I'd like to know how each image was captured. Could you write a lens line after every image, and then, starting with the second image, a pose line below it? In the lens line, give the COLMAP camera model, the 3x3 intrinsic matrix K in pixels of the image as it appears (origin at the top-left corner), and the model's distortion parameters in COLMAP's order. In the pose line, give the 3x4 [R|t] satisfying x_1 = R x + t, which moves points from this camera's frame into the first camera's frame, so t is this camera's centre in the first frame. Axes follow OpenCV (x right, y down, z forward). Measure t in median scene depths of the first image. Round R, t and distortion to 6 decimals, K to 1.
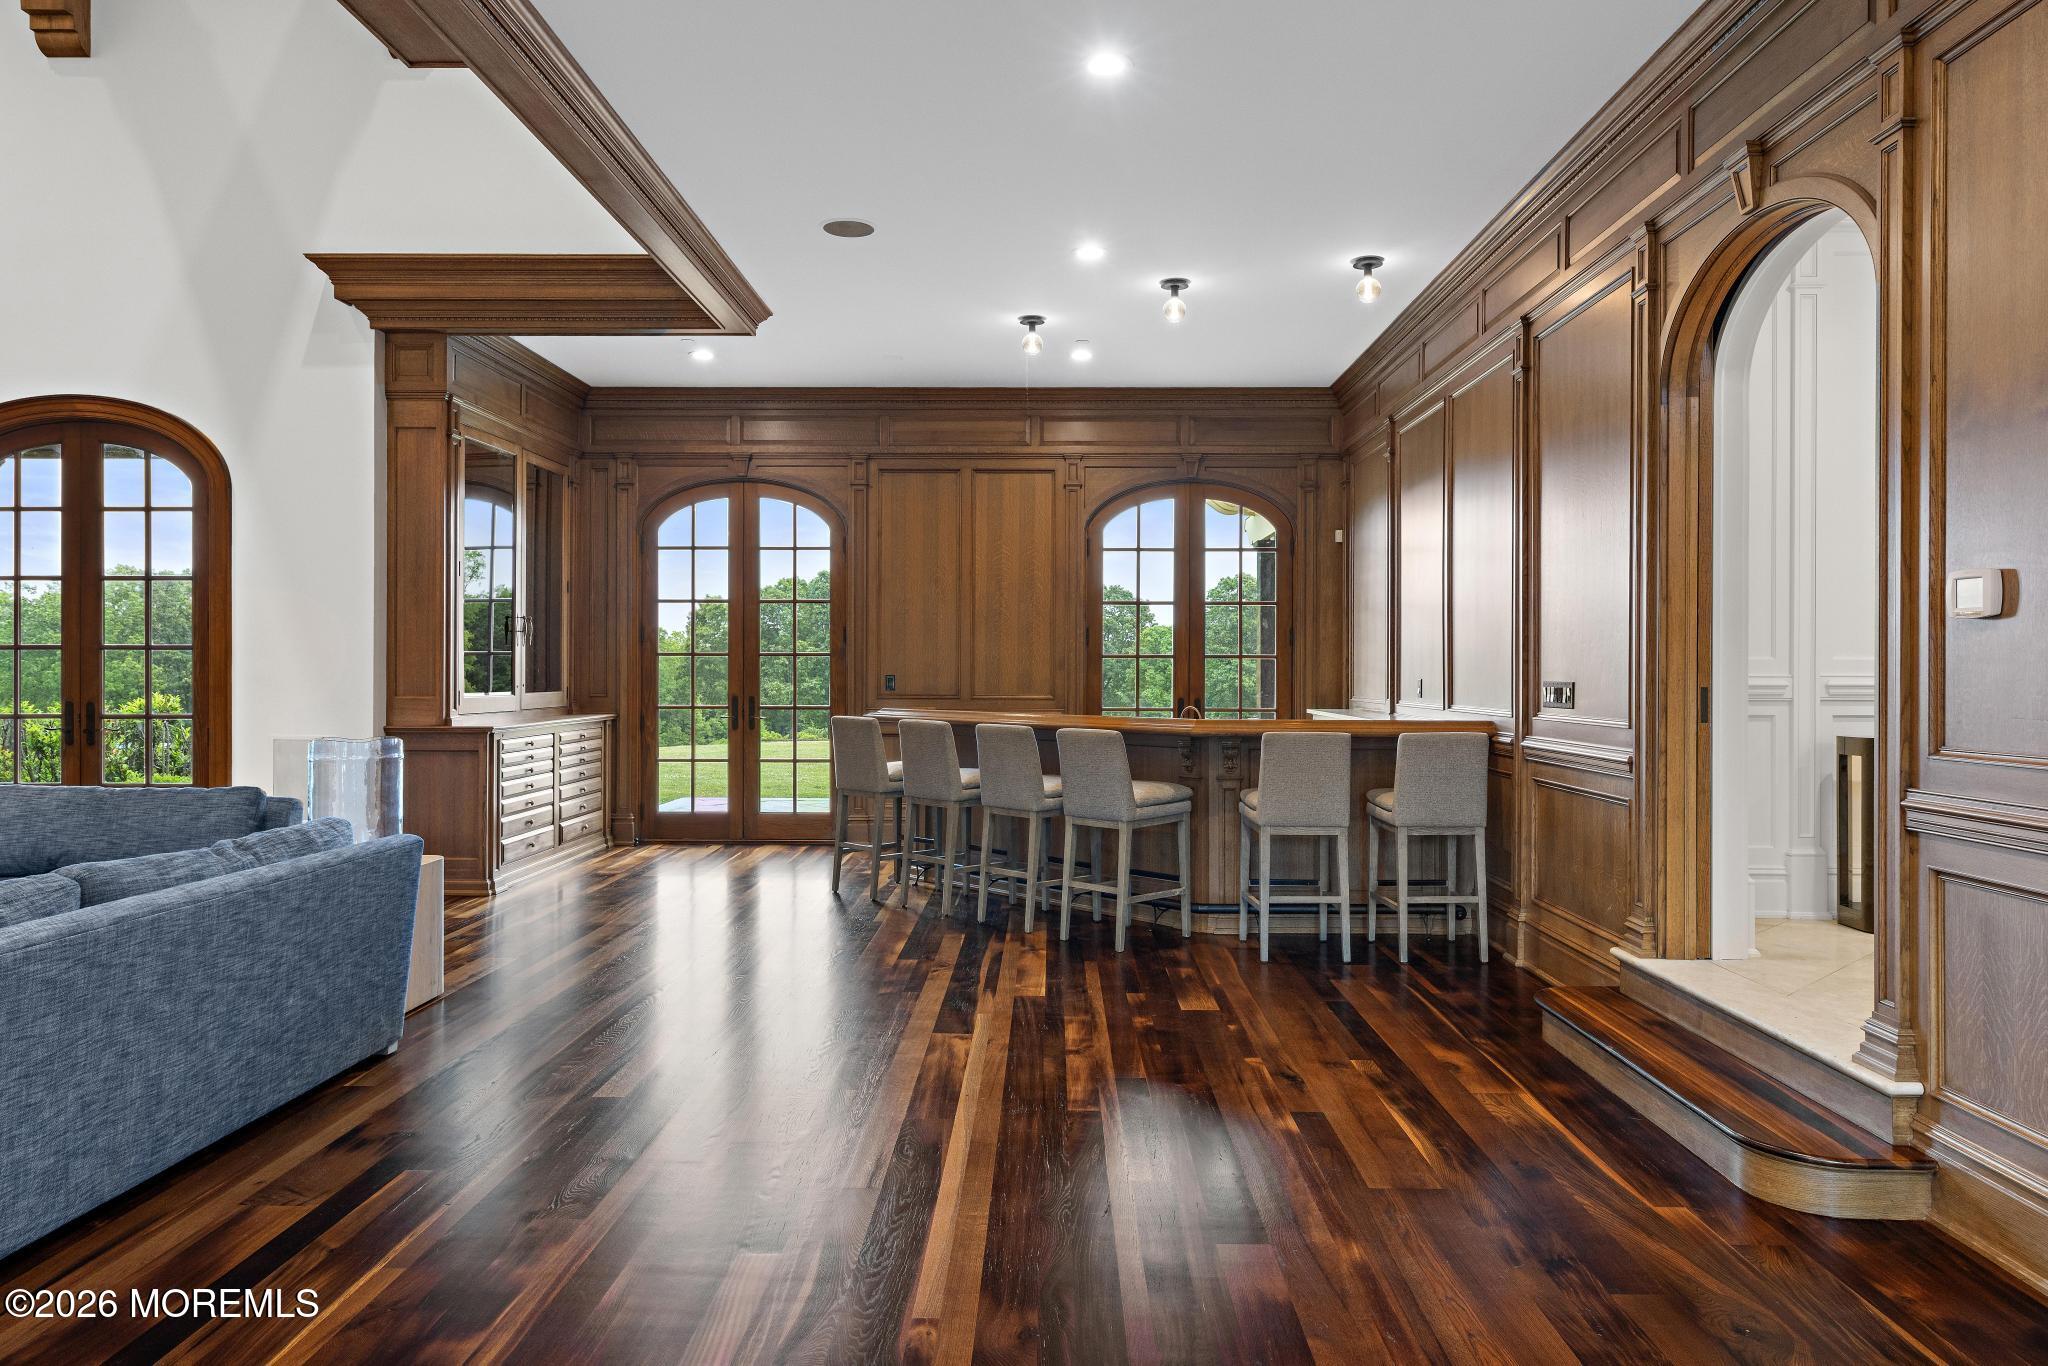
lens RADIAL K [[1373.9, 0, 1013.1], [0, 1373.9, 680.1], [0, 0, 1]] dist [0.005063, 0.003194]
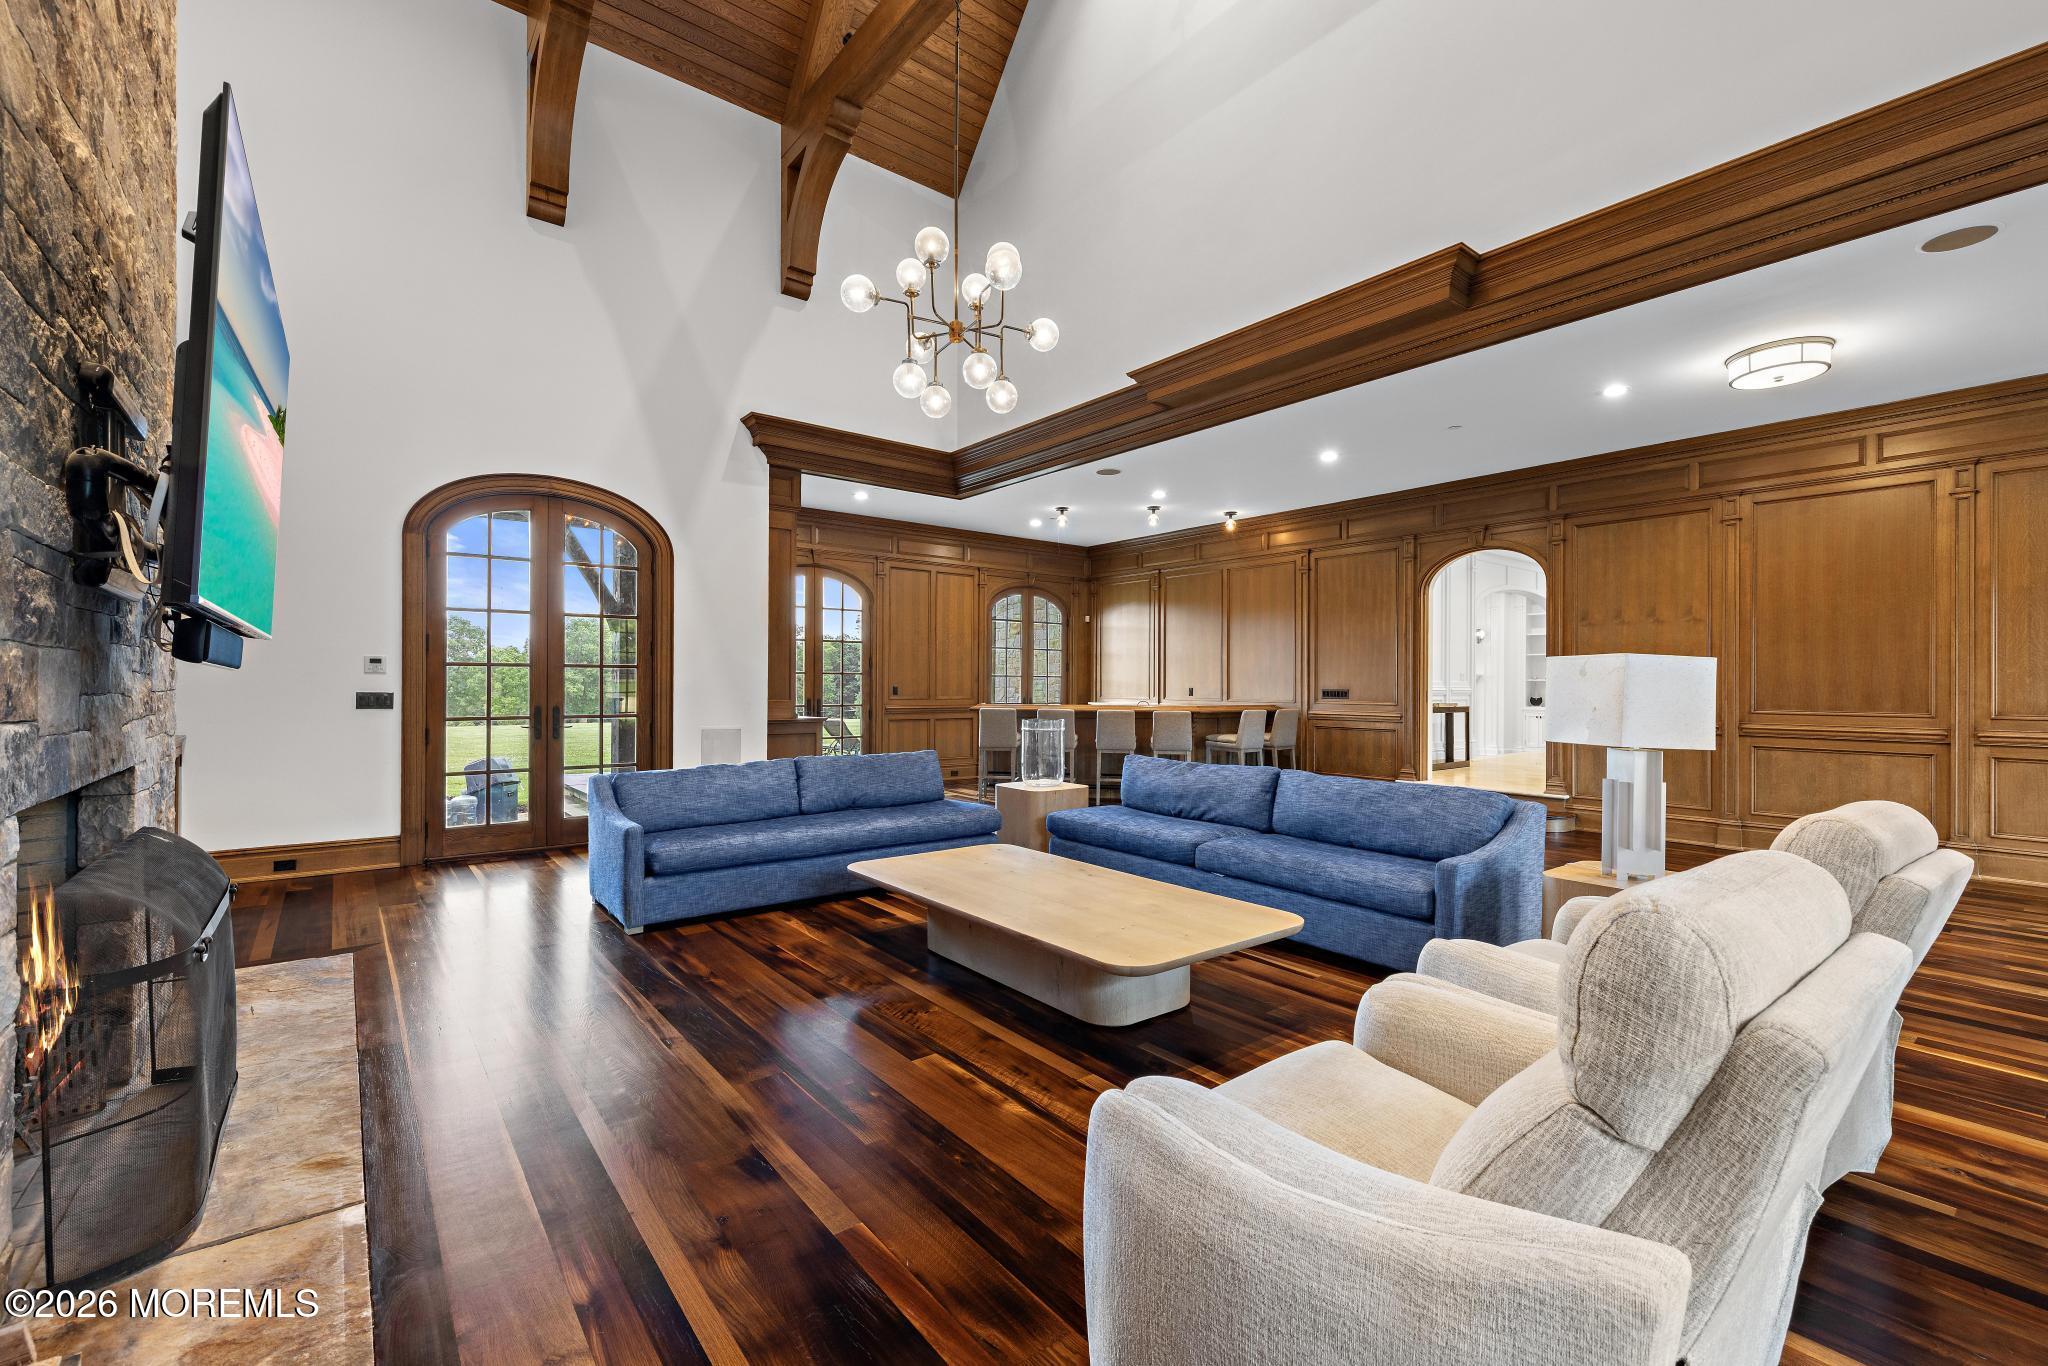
lens RADIAL K [[876.6, 0, 1023.6], [0, 876.6, 686.2], [0, 0, 1]] dist [0.002157, 0.000106]
pose [[0.766396, 0.000167, 0.642369, -0.852269], [-0.002064, 0.999995, 0.002202, -0.006416], [-0.642366, -0.003013, 0.766392, 0.053252]]
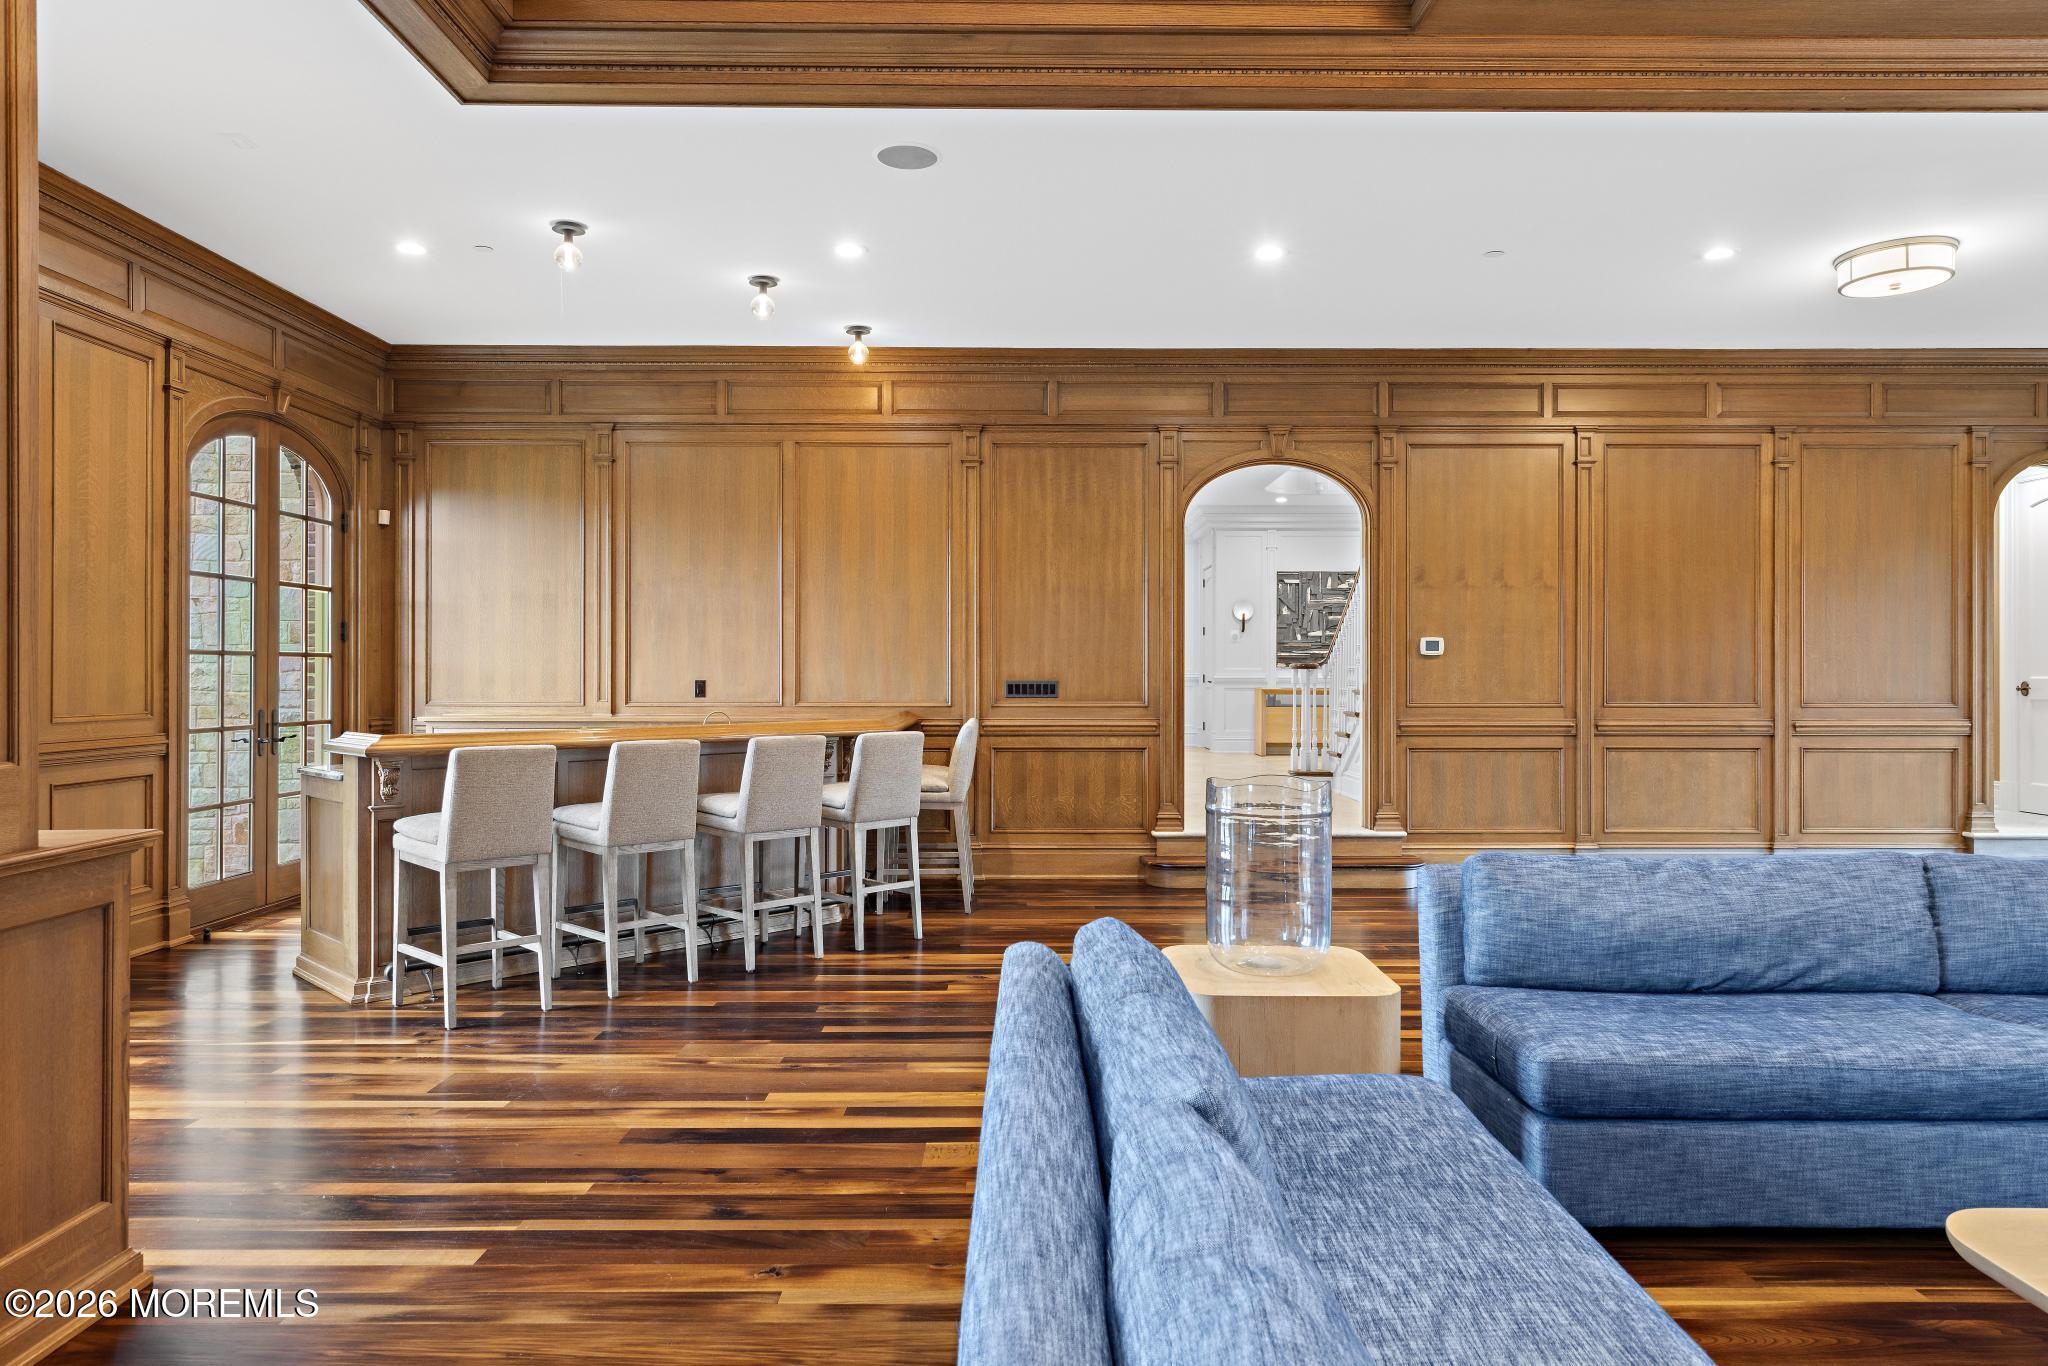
lens RADIAL K [[1256.4, 0, 1031.6], [0, 1256.4, 676.2], [0, 0, 1]] dist [0.001032, -0.000697]
pose [[-0.039074, -0.005288, 0.999222, -0.716727], [0.000578, 0.999986, 0.005314, -0.009101], [-0.999236, 0.000785, -0.039070, 0.763673]]
